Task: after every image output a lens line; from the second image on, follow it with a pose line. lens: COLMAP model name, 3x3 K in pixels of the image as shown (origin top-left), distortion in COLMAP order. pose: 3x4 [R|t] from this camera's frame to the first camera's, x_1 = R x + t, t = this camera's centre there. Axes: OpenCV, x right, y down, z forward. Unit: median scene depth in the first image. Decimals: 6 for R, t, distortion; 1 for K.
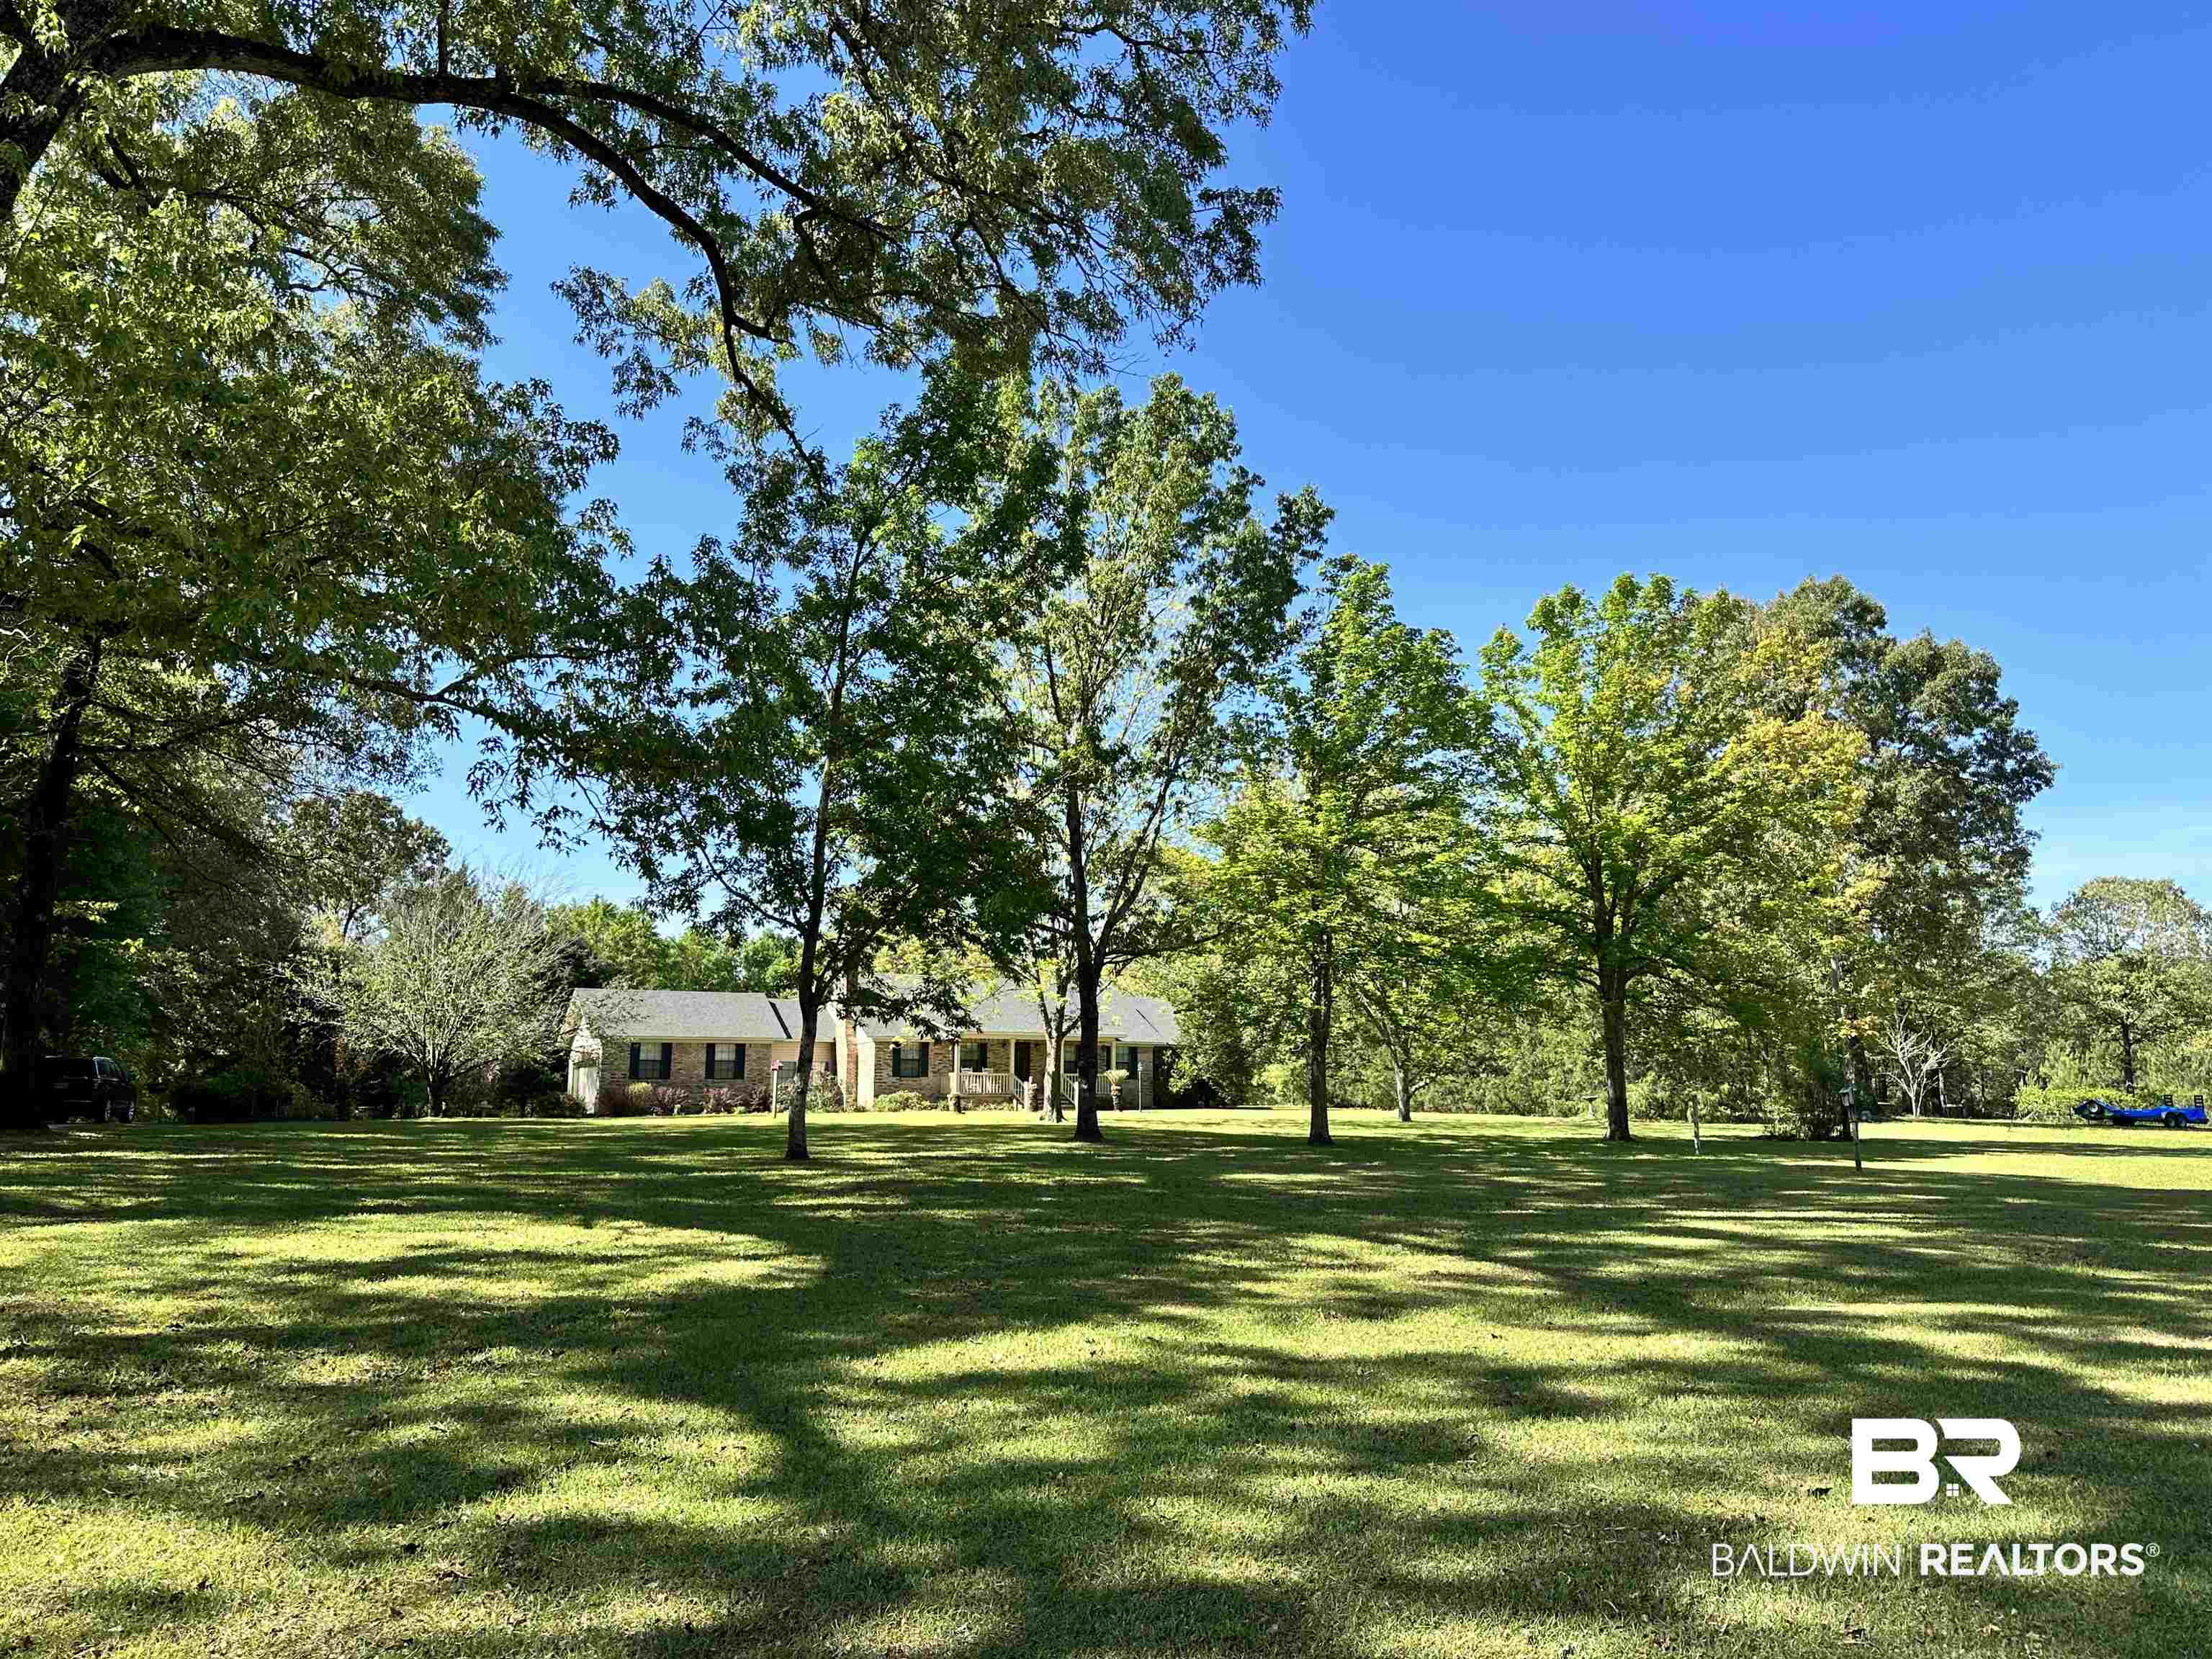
lens RADIAL K [[1553.9, 0, 1106.0], [0, 1553.9, 829.5], [0, 0, 1]] dist [0.166518, -0.000200]
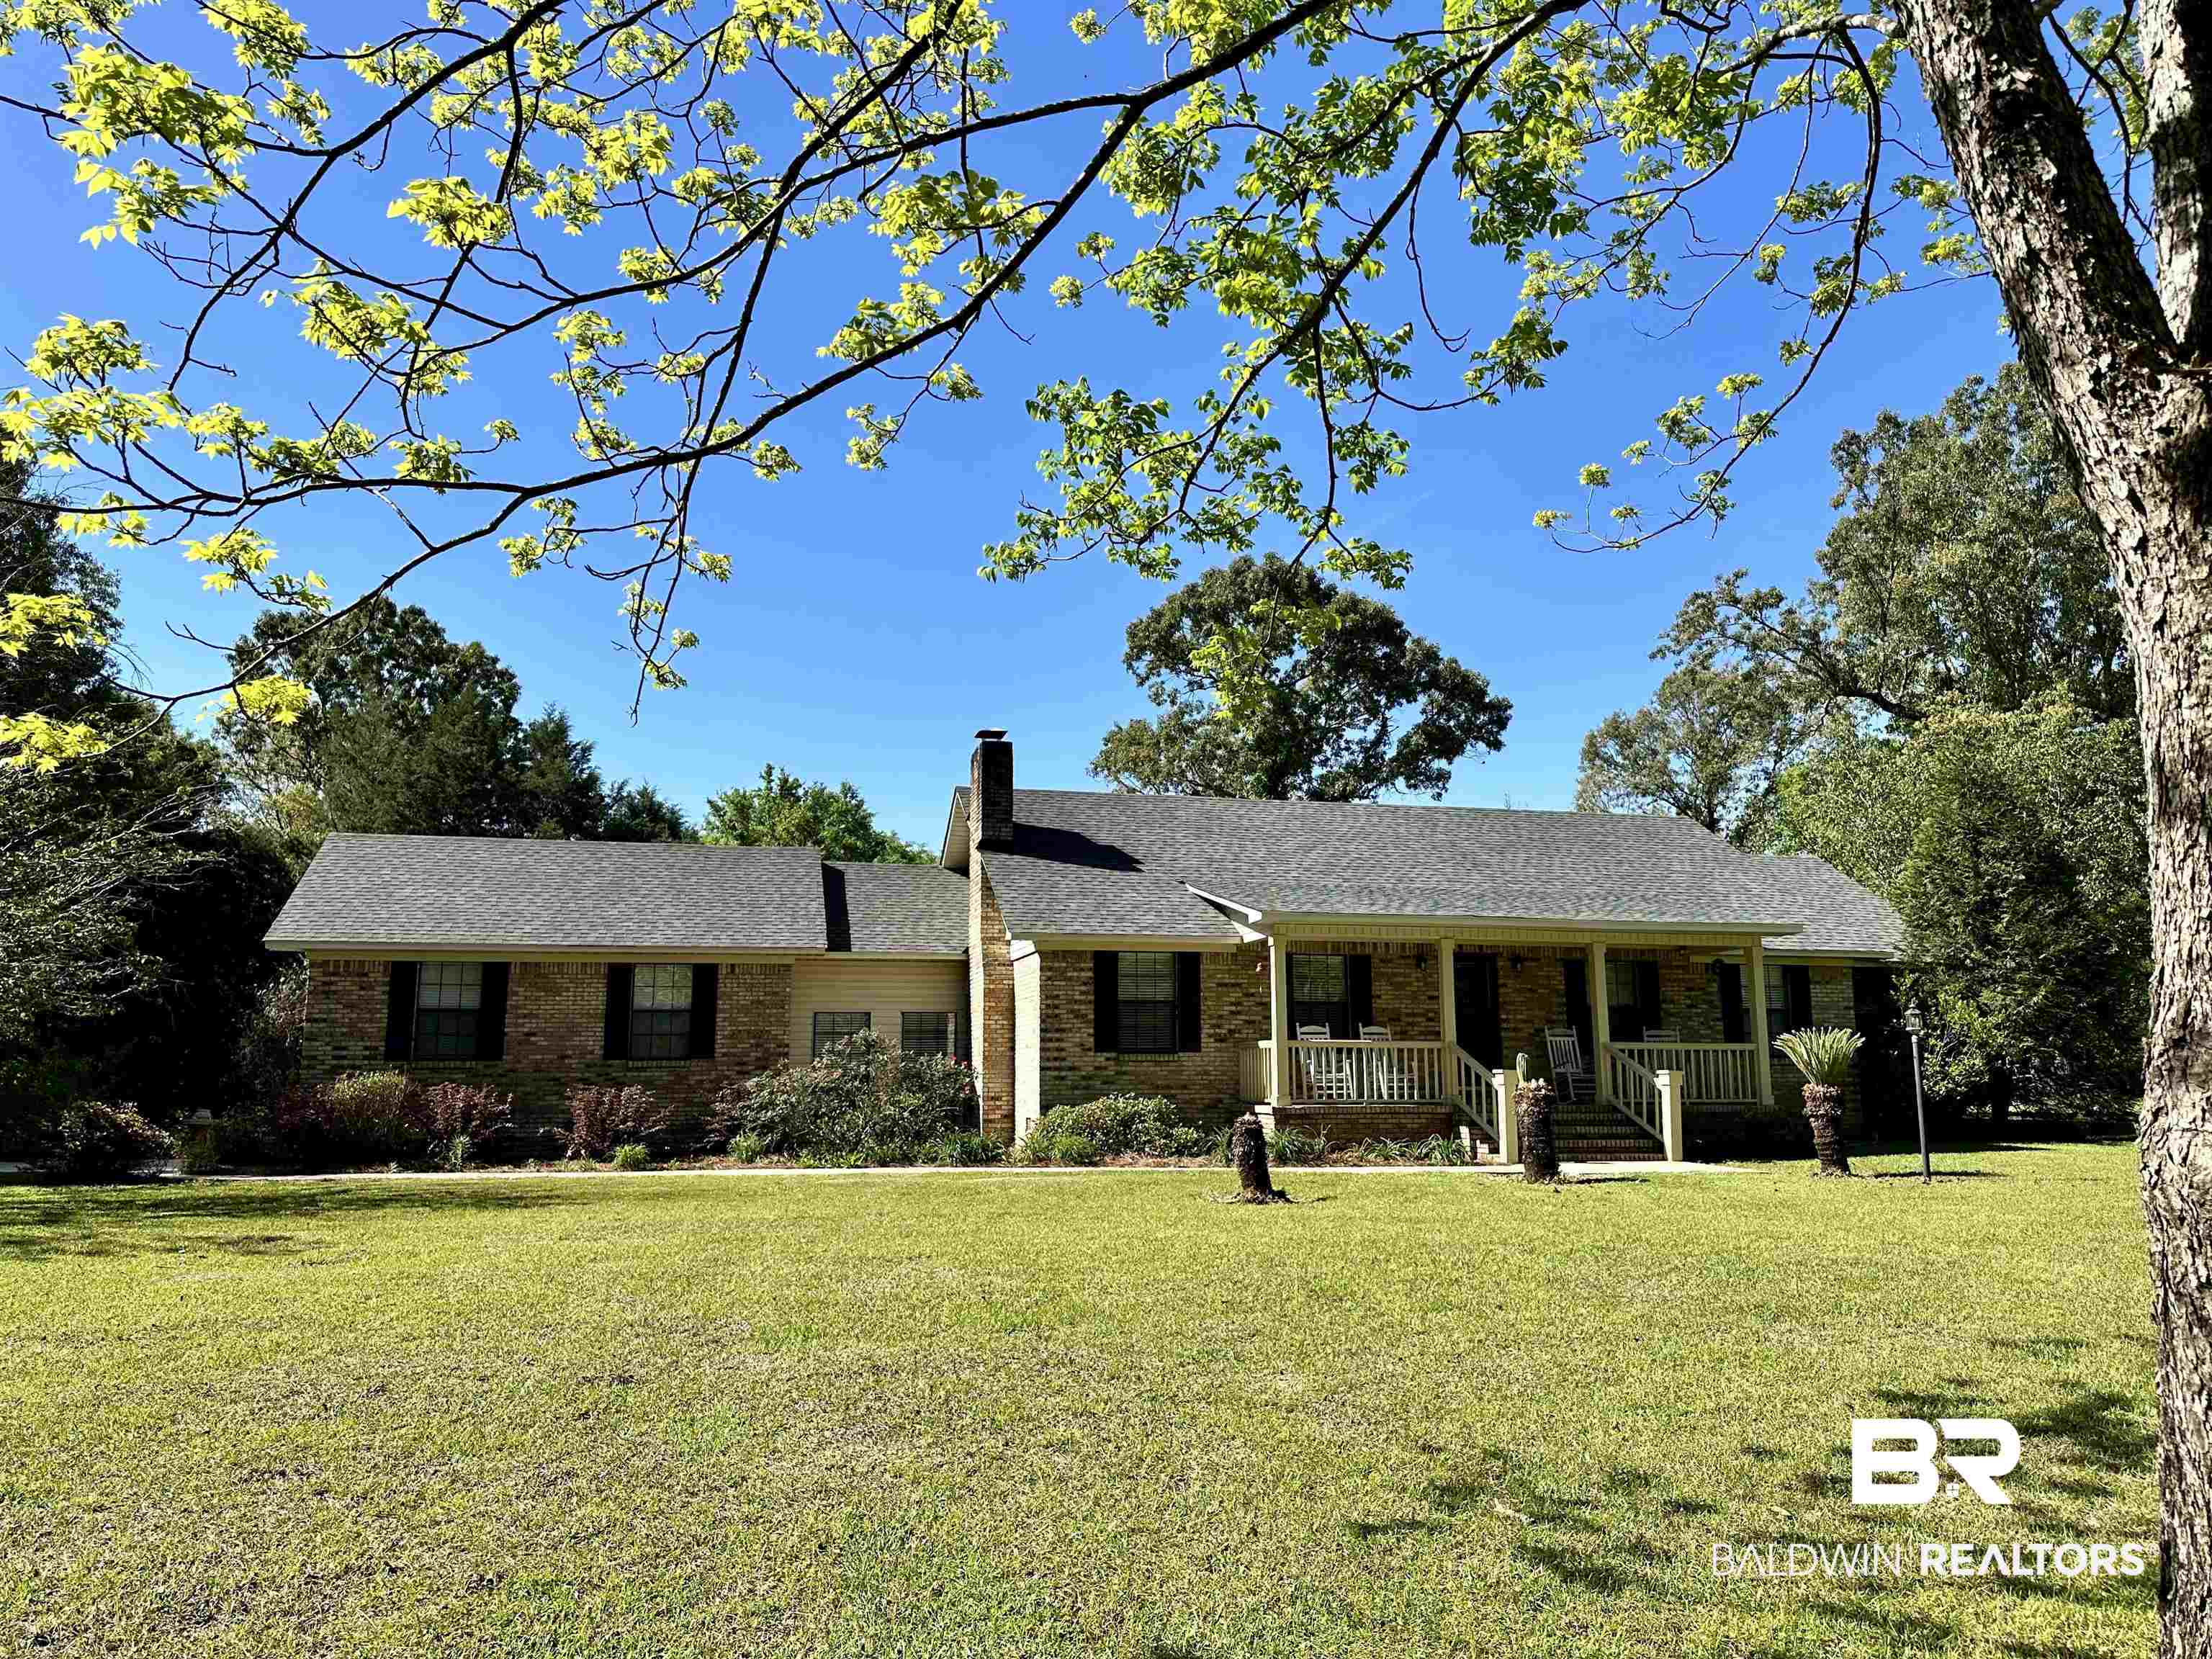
lens RADIAL K [[1553.9, 0, 1106.0], [0, 1553.9, 829.5], [0, 0, 1]] dist [0.166518, -0.000200]
pose [[0.962547, -0.044853, -0.267378, -0.039794], [0.049008, 0.998759, 0.008882, 0.105991], [0.266647, -0.021653, 0.963551, 0.668585]]
